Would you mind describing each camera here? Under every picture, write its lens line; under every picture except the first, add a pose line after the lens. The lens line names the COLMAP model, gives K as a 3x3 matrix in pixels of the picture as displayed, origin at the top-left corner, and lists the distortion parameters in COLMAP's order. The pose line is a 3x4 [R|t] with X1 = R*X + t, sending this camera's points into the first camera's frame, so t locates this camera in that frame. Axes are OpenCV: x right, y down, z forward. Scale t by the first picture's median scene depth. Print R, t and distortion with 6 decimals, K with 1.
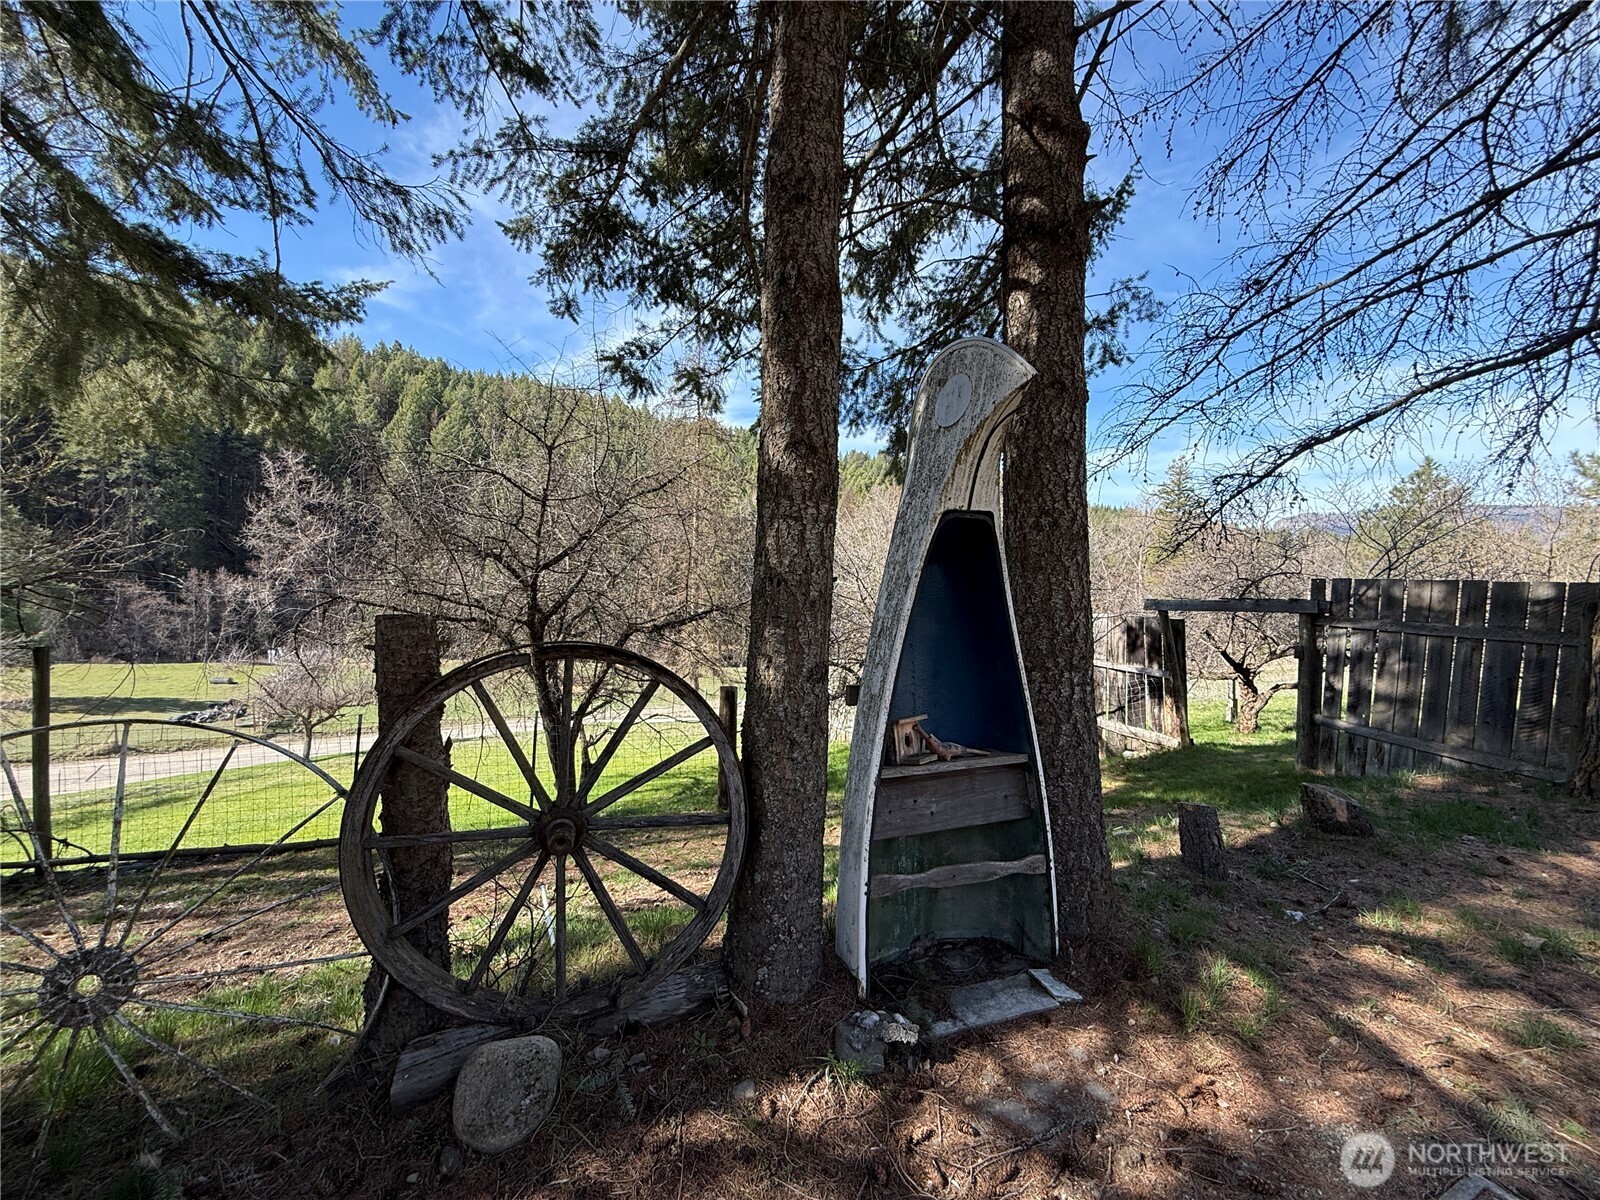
lens RADIAL K [[636.5, 0, 792.4], [0, 636.5, 602.6], [0, 0, 1]] dist [-0.001160, 0.000012]
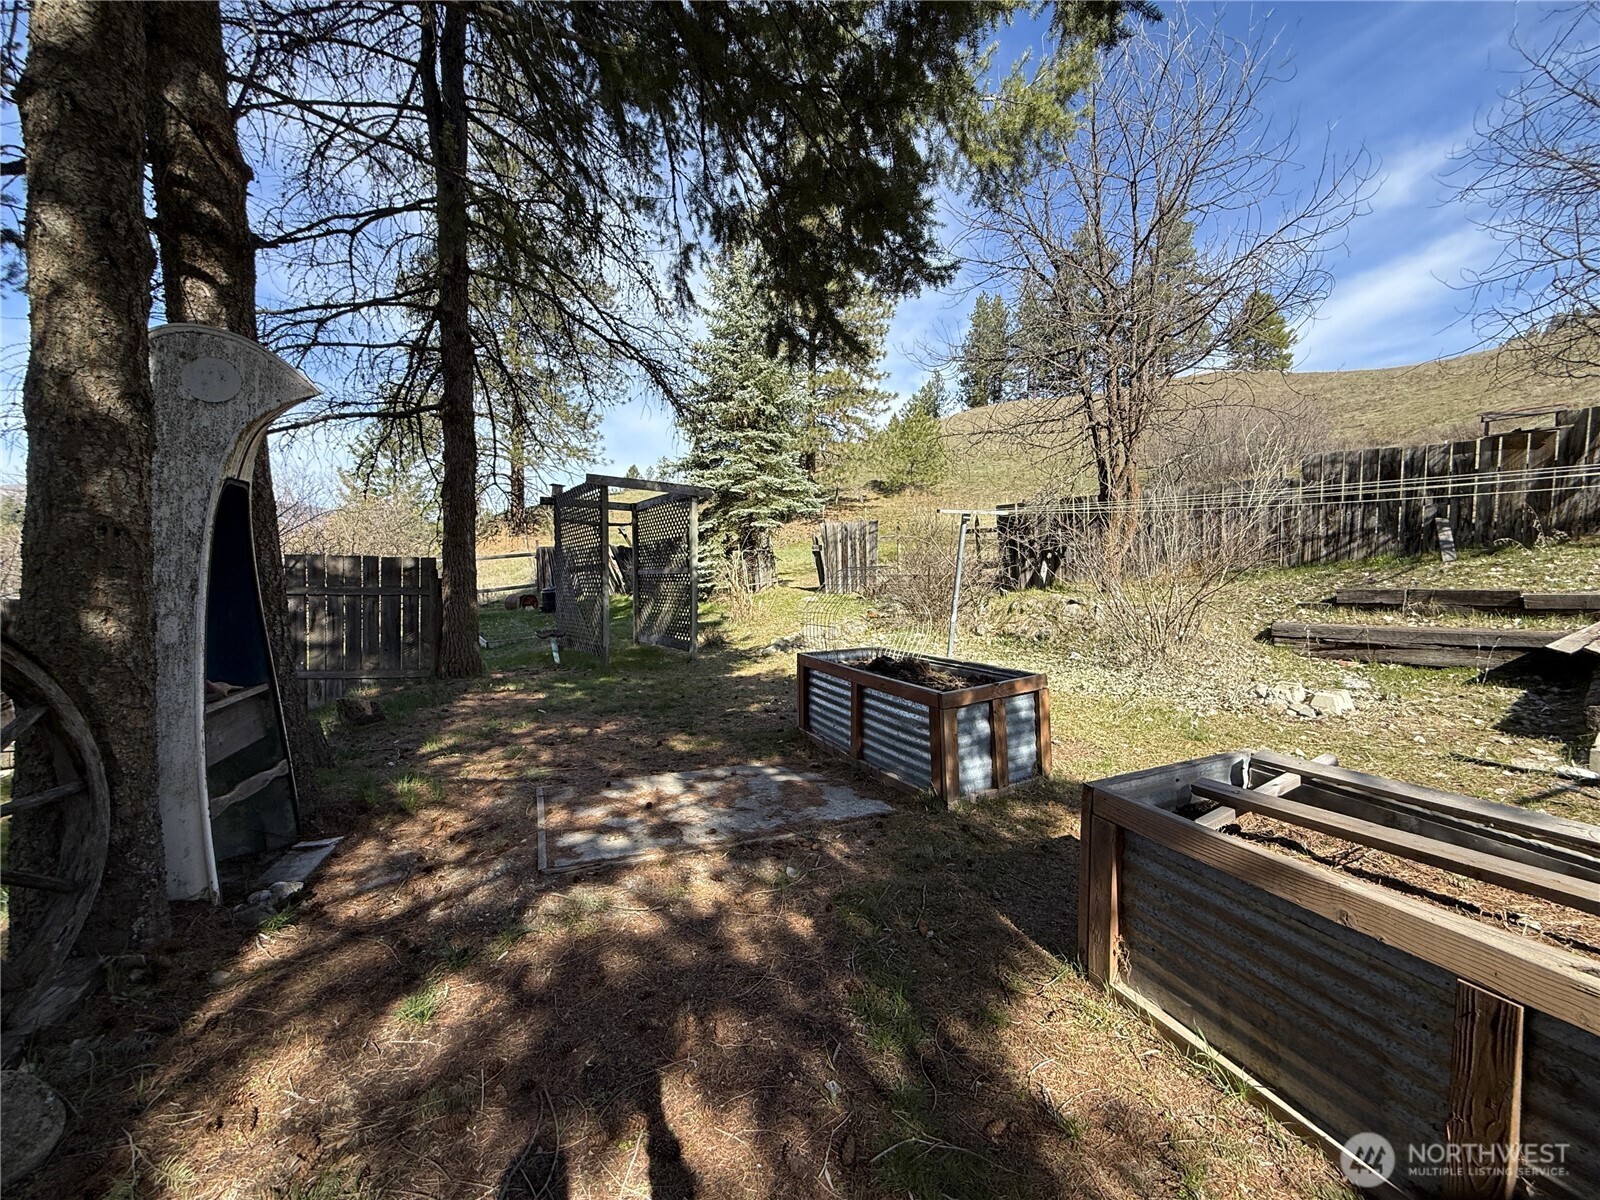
lens RADIAL K [[636.5, 0, 792.4], [0, 636.5, 602.6], [0, 0, 1]] dist [-0.001160, 0.000012]
pose [[0.035093, -0.057030, 0.997756, -0.409580], [0.030939, 0.997954, 0.055953, 0.022948], [-0.998905, 0.028906, 0.036786, -0.032043]]
